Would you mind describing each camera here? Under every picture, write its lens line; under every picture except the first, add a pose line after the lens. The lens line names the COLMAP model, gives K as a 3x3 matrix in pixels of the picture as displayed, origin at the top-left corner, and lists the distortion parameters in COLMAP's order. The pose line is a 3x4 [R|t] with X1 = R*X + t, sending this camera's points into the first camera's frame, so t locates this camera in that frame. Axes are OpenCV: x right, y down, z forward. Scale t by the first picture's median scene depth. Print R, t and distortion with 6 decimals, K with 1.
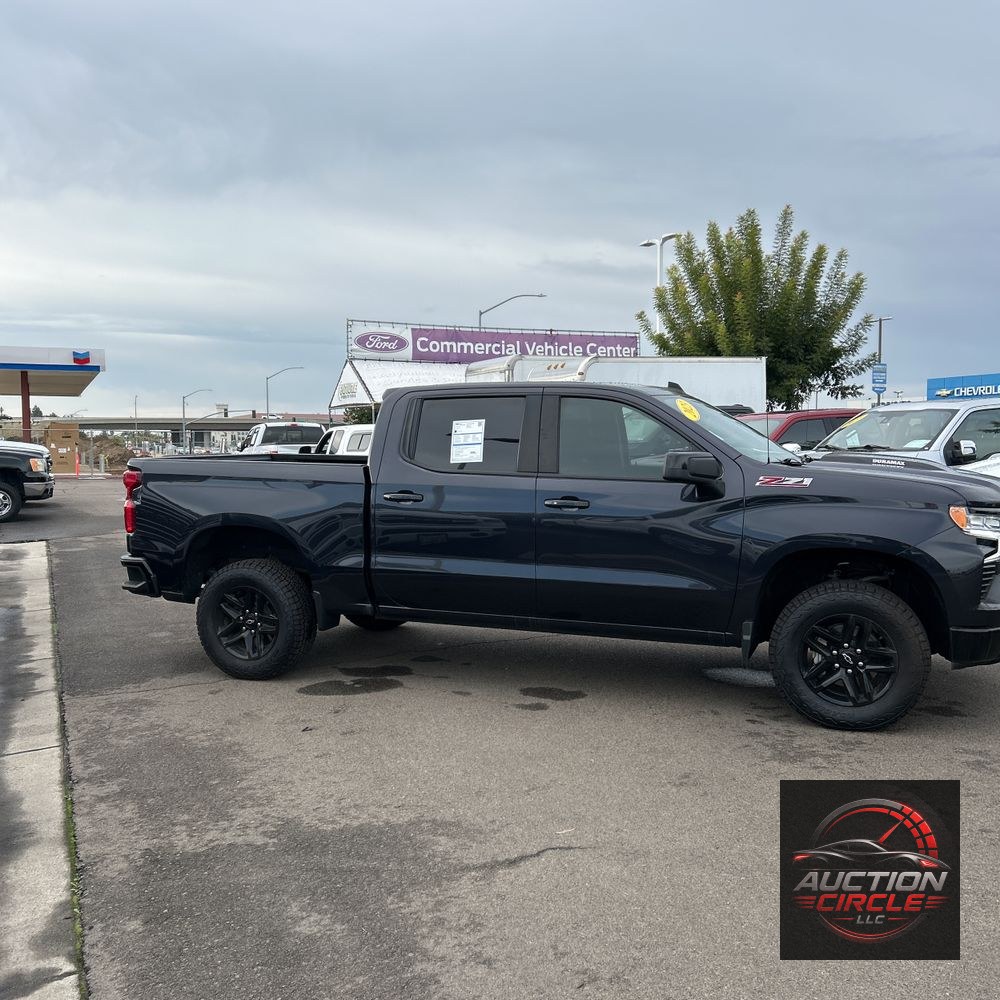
lens RADIAL K [[967.2, 0, 510.0], [0, 967.2, 495.8], [0, 0, 1]] dist [0.180626, -0.282015]
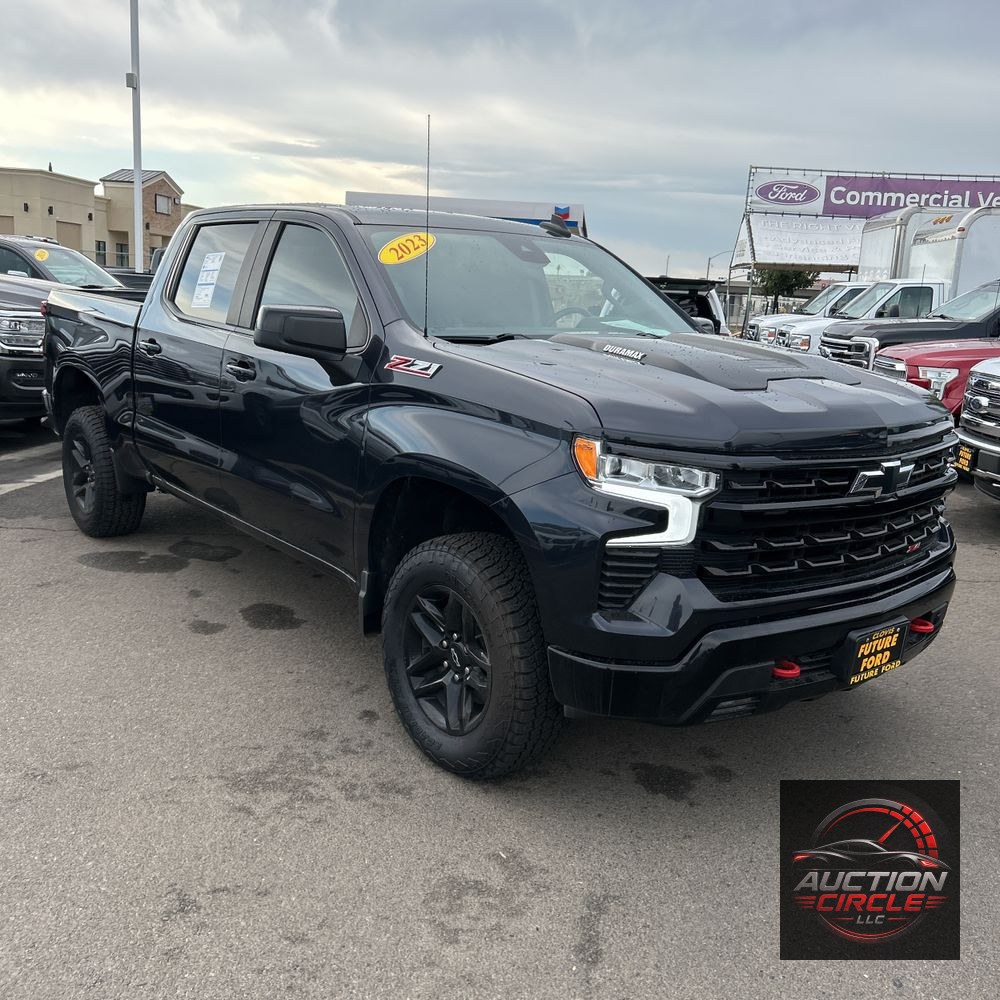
lens RADIAL K [[979.6, 0, 518.1], [0, 979.6, 491.2], [0, 0, 1]] dist [0.054532, -0.026295]
pose [[0.870338, 0.151487, -0.468576, 0.139936], [-0.089478, 0.984318, 0.152026, -0.008154], [0.484258, -0.090387, 0.870244, 0.104351]]
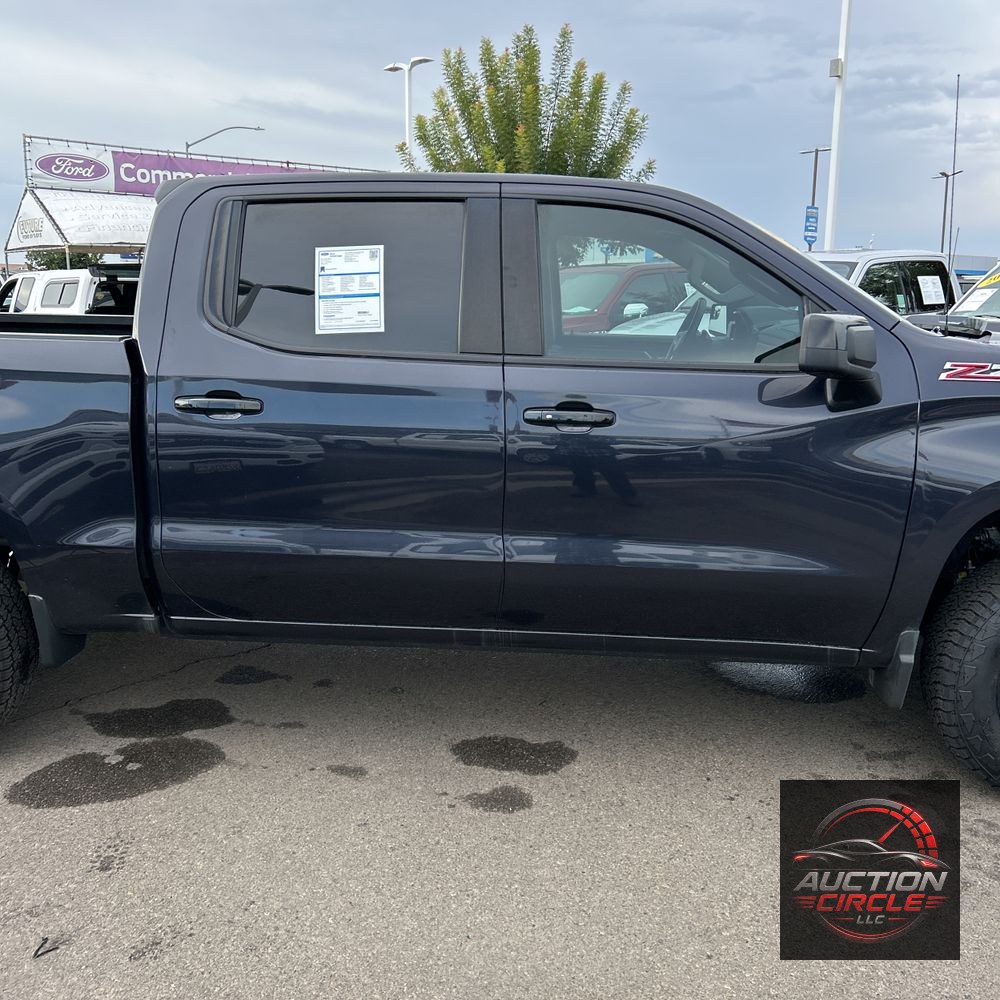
lens RADIAL K [[993.0, 0, 501.0], [0, 993.0, 481.8], [0, 0, 1]] dist [0.028146, -0.014629]
pose [[0.963403, -0.039578, 0.265118, -0.026748], [0.005817, 0.991894, 0.126935, -0.005669], [-0.267992, -0.120747, 0.955824, 0.118995]]
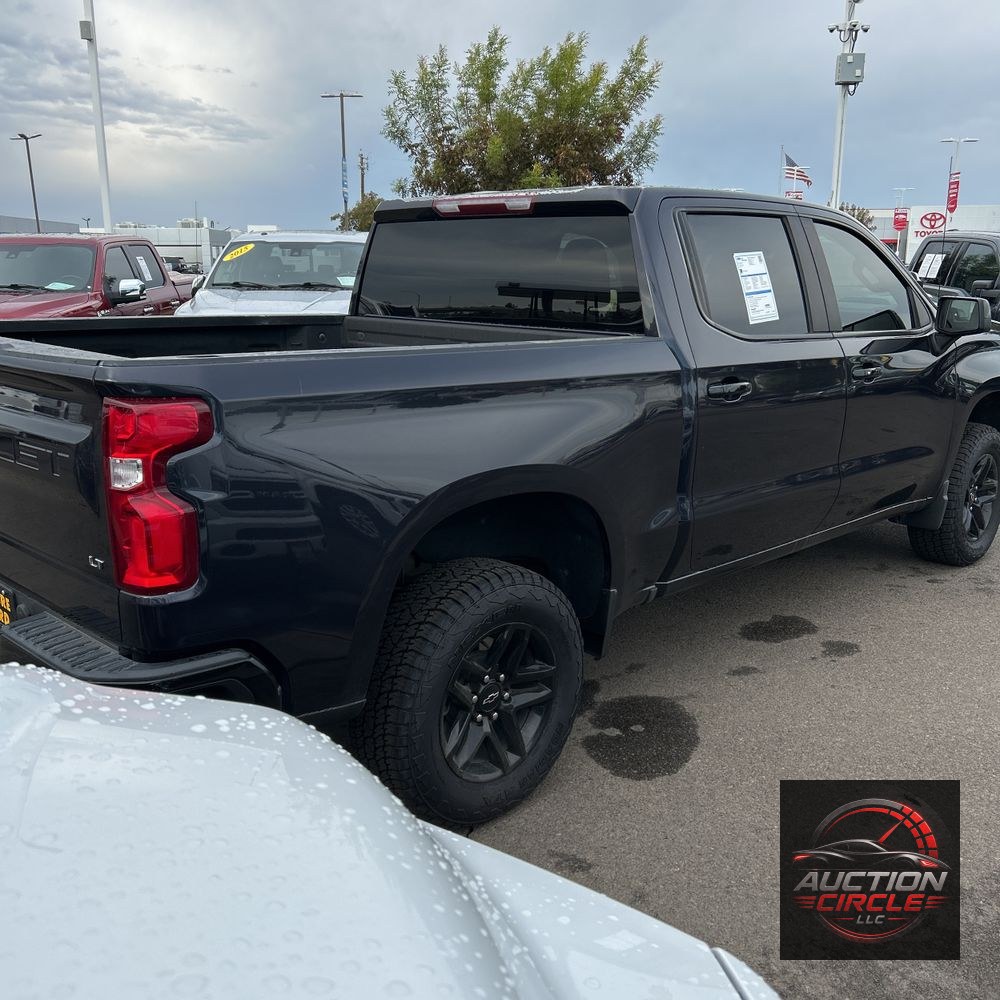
lens RADIAL K [[988.4, 0, 496.3], [0, 988.4, 508.9], [0, 0, 1]] dist [0.033557, -0.018095]
pose [[0.432423, -0.208276, 0.877286, -0.174419], [0.047226, 0.976853, 0.208635, -0.014444], [-0.900433, -0.048788, 0.432250, 0.215079]]
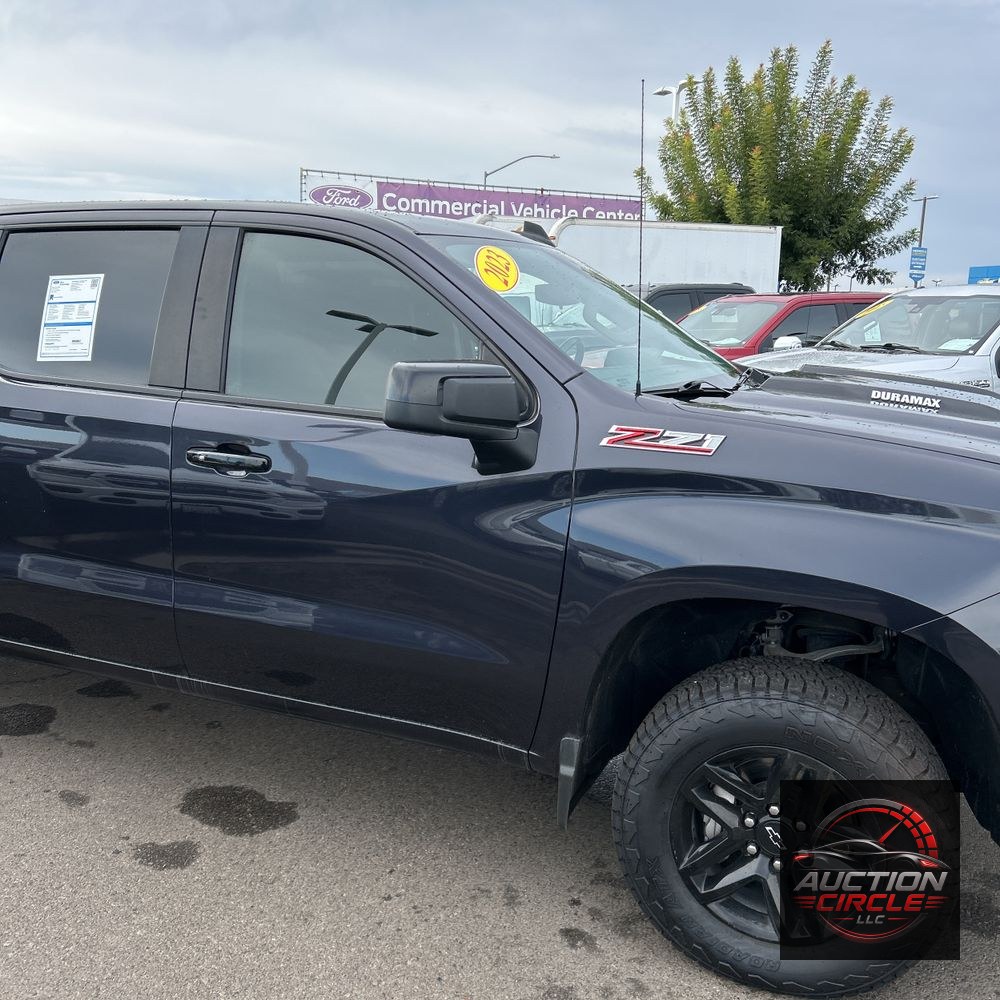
lens RADIAL K [[988.4, 0, 496.3], [0, 988.4, 508.9], [0, 0, 1]] dist [0.033557, -0.018095]
pose [[0.998870, 0.039879, -0.025866, 0.047305], [-0.036074, 0.990349, 0.133822, -0.008820], [0.030953, -0.132738, 0.990668, 0.121383]]
